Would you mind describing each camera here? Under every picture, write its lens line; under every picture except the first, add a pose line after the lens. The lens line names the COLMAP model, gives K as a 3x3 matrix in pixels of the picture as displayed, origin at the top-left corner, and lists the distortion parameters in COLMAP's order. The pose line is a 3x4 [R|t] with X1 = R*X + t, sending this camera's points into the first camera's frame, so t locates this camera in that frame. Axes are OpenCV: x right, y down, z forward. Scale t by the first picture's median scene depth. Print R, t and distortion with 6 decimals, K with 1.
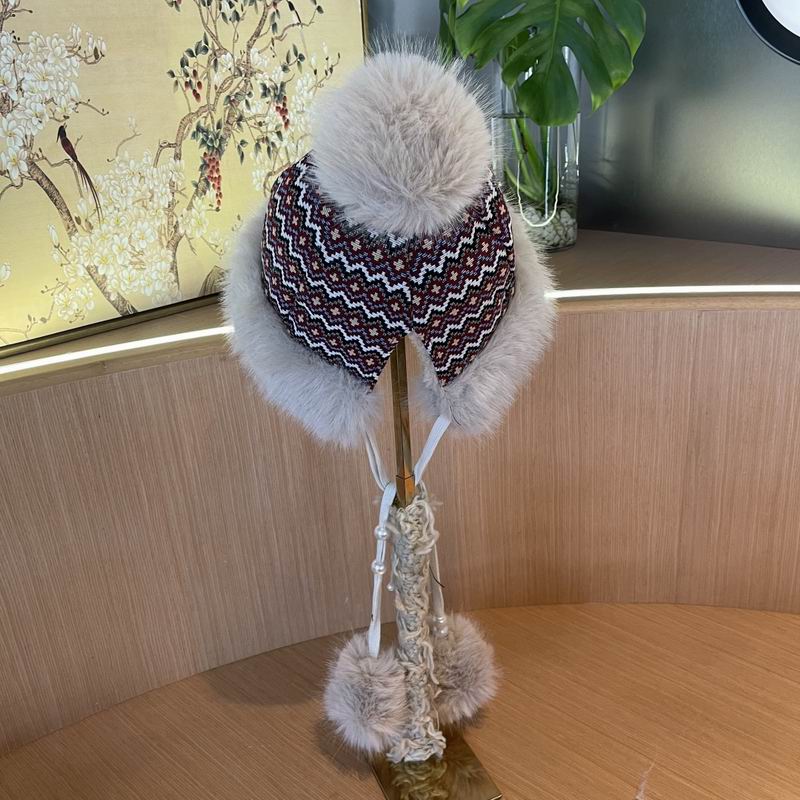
lens RADIAL K [[823.7, 0, 398.4], [0, 823.7, 411.9], [0, 0, 1]] dist [0.021937, 0.000000]
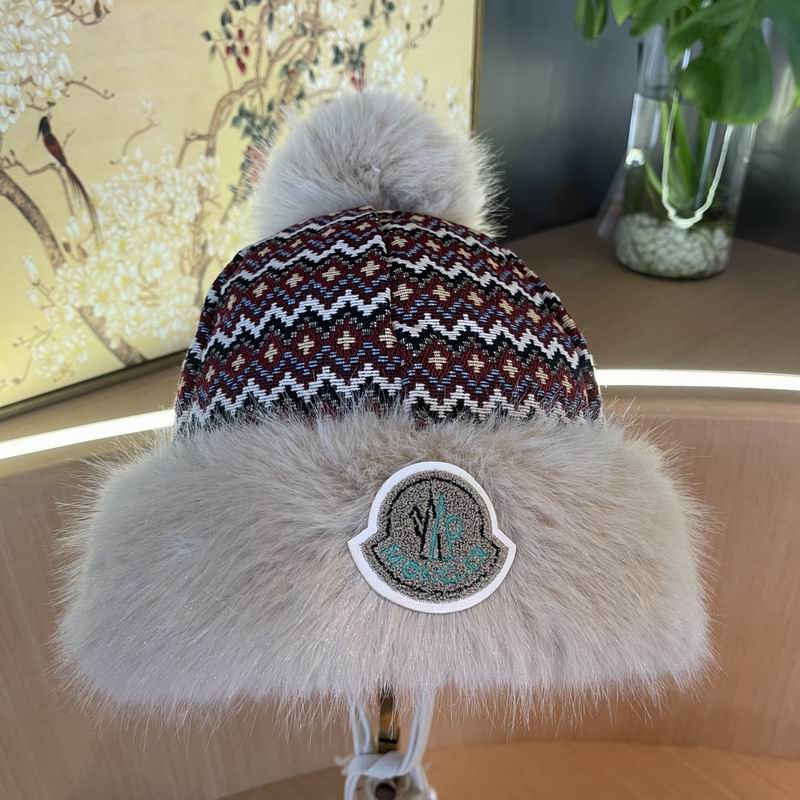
lens RADIAL K [[823.7, 0, 396.4], [0, 823.7, 403.7], [0, 0, 1]] dist [0.021937, 0.000000]
pose [[0.995381, 0.085993, -0.042686, -0.055789], [-0.079704, 0.988054, 0.131896, -0.196816], [0.053518, -0.127884, 0.990344, 0.264567]]
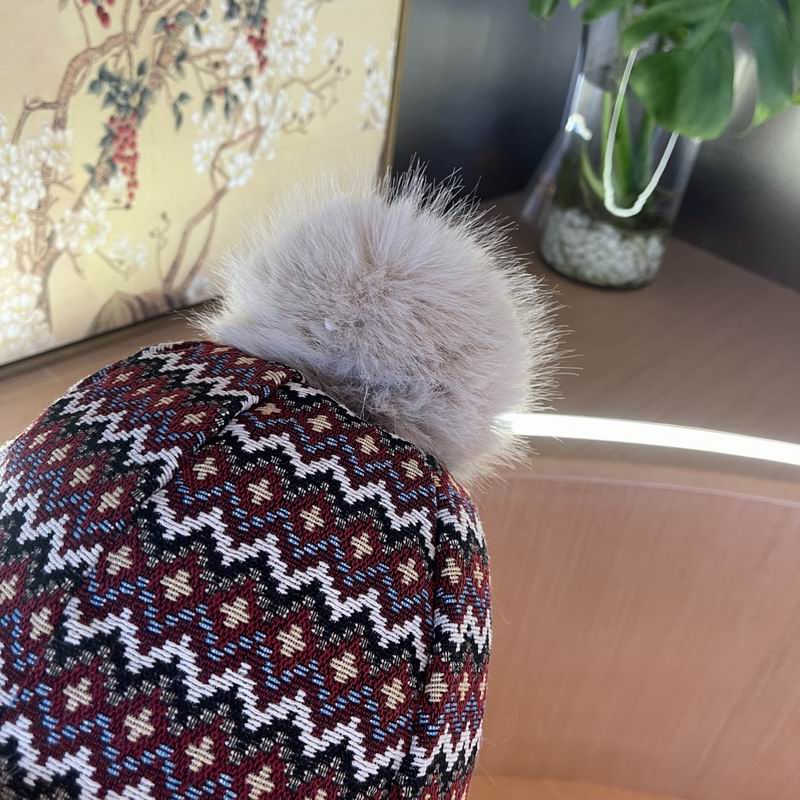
lens RADIAL K [[823.7, 0, 399.9], [0, 823.7, 384.1], [0, 0, 1]] dist [0.021937, 0.000000]
pose [[0.984569, 0.145484, 0.097256, -0.066836], [-0.163972, 0.961097, 0.222275, -0.296481], [-0.061135, -0.234792, 0.970121, 0.389841]]
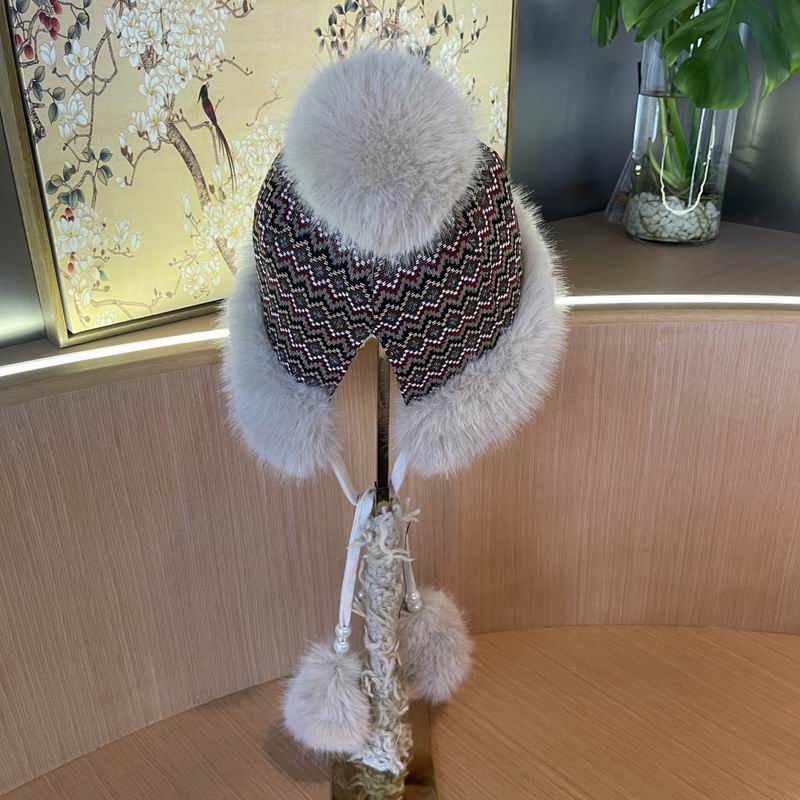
lens RADIAL K [[823.7, 0, 404.3], [0, 823.7, 410.7], [0, 0, 1]] dist [0.021937, 0.000000]
pose [[0.997148, 0.069788, -0.028715, -0.118238], [-0.068311, 0.996432, 0.049568, -0.041037], [0.032072, -0.047465, 0.998358, 0.067187]]
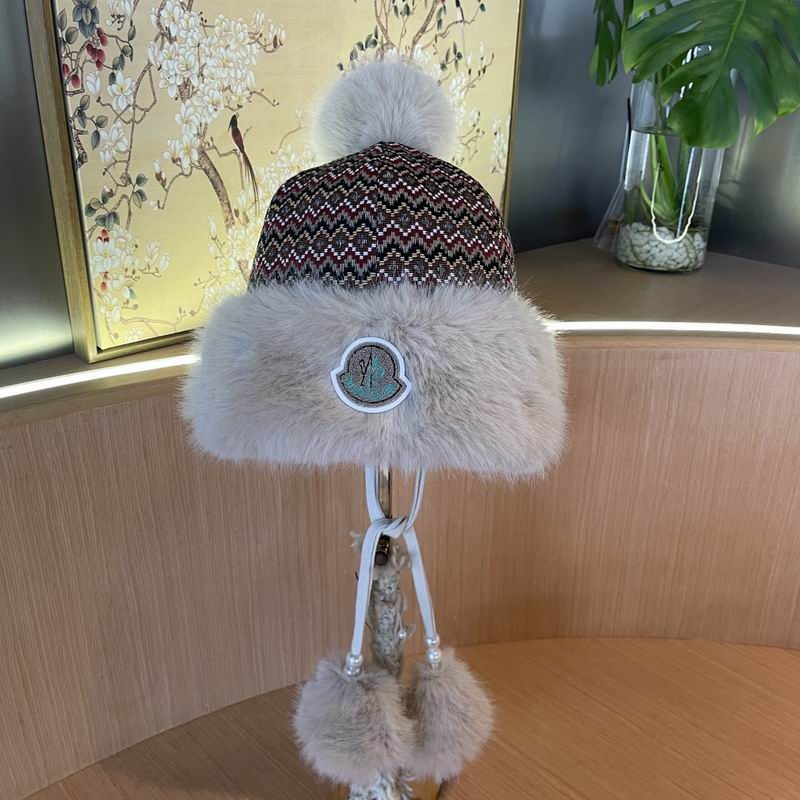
lens RADIAL K [[823.7, 0, 393.8], [0, 823.7, 403.5], [0, 0, 1]] dist [0.021937, 0.000000]
pose [[0.996260, 0.086015, 0.008205, -0.177764], [-0.086192, 0.995976, 0.024546, -0.045578], [-0.006061, -0.025161, 0.999665, 0.029730]]
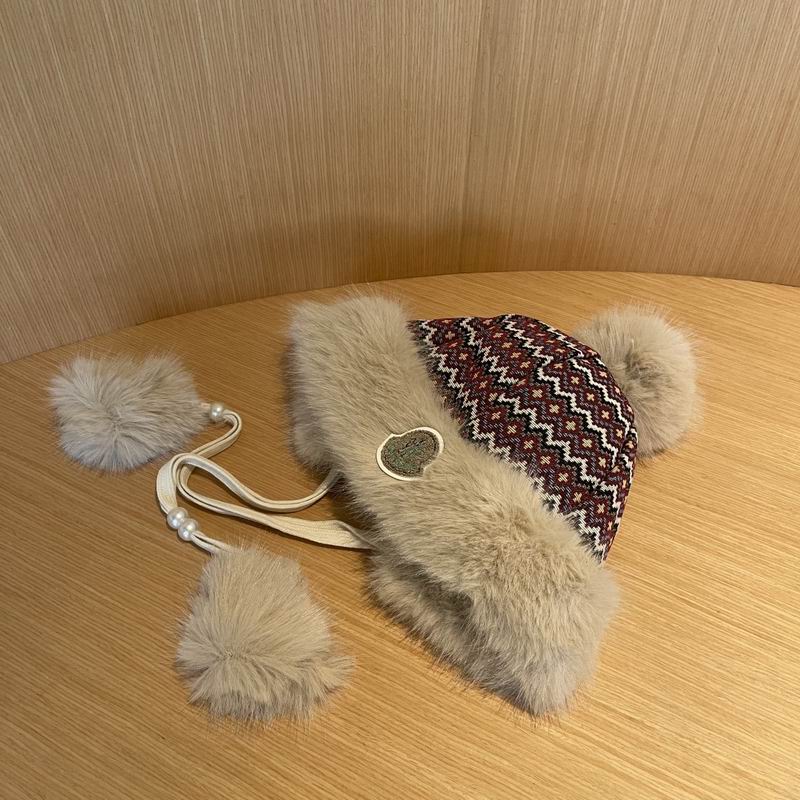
lens RADIAL K [[823.7, 0, 399.9], [0, 823.7, 410.6], [0, 0, 1]] dist [0.021937, 0.000000]
pose [[0.959204, -0.145663, 0.242303, 0.088397], [0.032073, 0.907585, 0.418641, 0.030113], [-0.280891, -0.393791, 0.875231, 0.331947]]
